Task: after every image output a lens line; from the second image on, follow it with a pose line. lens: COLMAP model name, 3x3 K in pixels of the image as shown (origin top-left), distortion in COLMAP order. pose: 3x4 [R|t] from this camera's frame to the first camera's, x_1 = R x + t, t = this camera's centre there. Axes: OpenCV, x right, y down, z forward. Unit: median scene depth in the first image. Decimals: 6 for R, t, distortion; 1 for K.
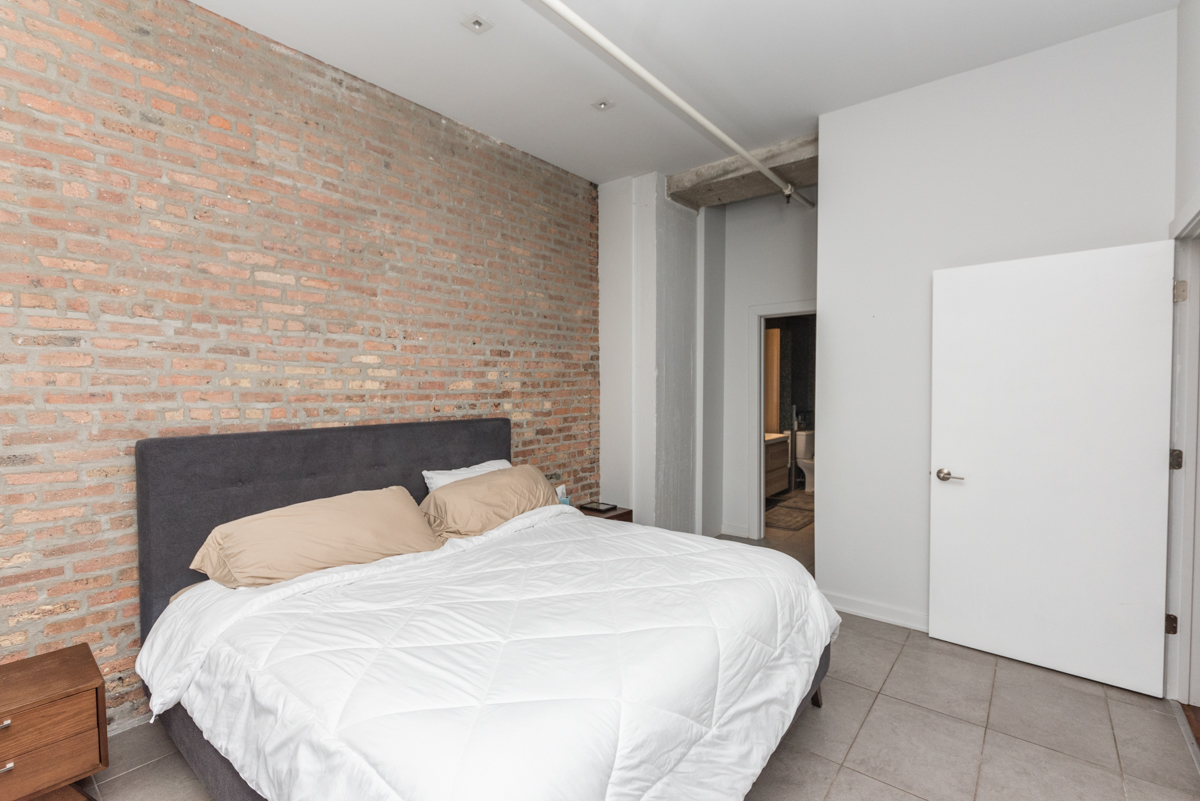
lens RADIAL K [[547.7, 0, 601.9], [0, 547.7, 403.6], [0, 0, 1]] dist [-0.004657, -0.001328]
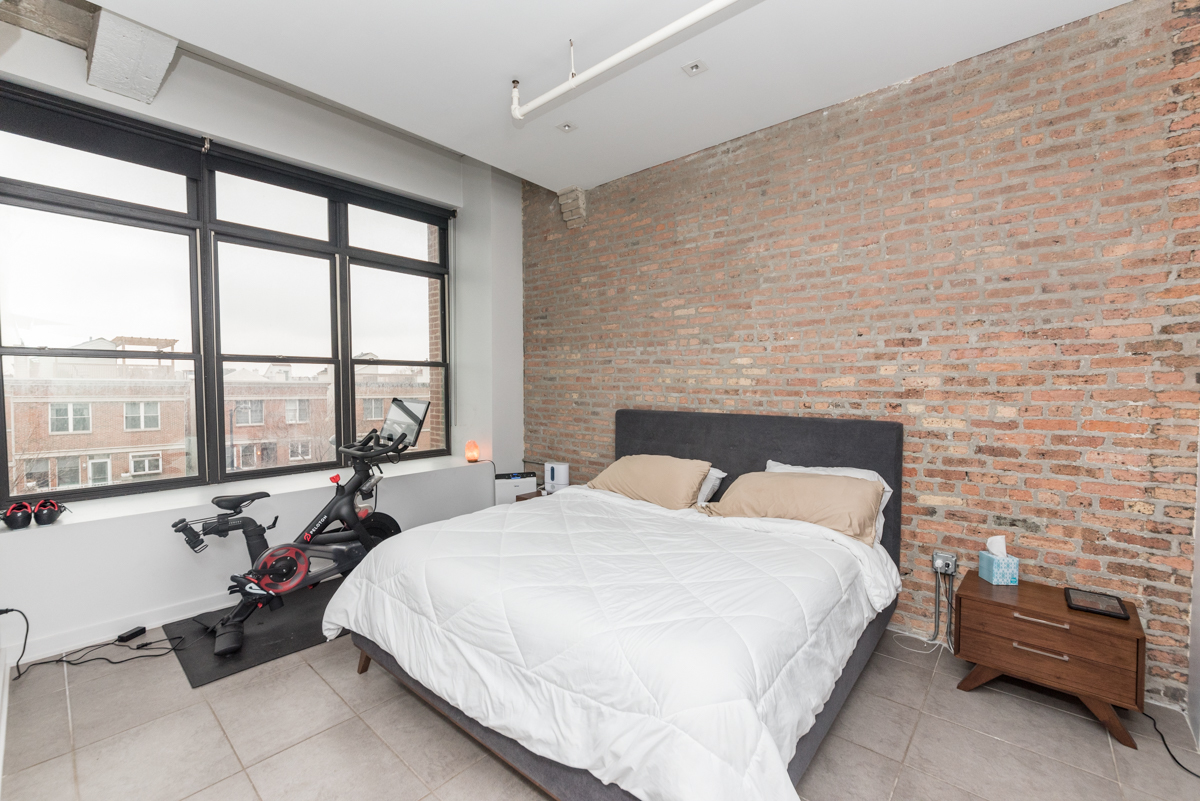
lens RADIAL K [[487.2, 0, 602.7], [0, 487.2, 395.9], [0, 0, 1]] dist [-0.003953, -0.001123]
pose [[-0.036022, 0.030202, -0.998895, 0.621980], [-0.031512, 0.999012, 0.031342, -0.024522], [0.998854, 0.032606, -0.035034, 0.659947]]
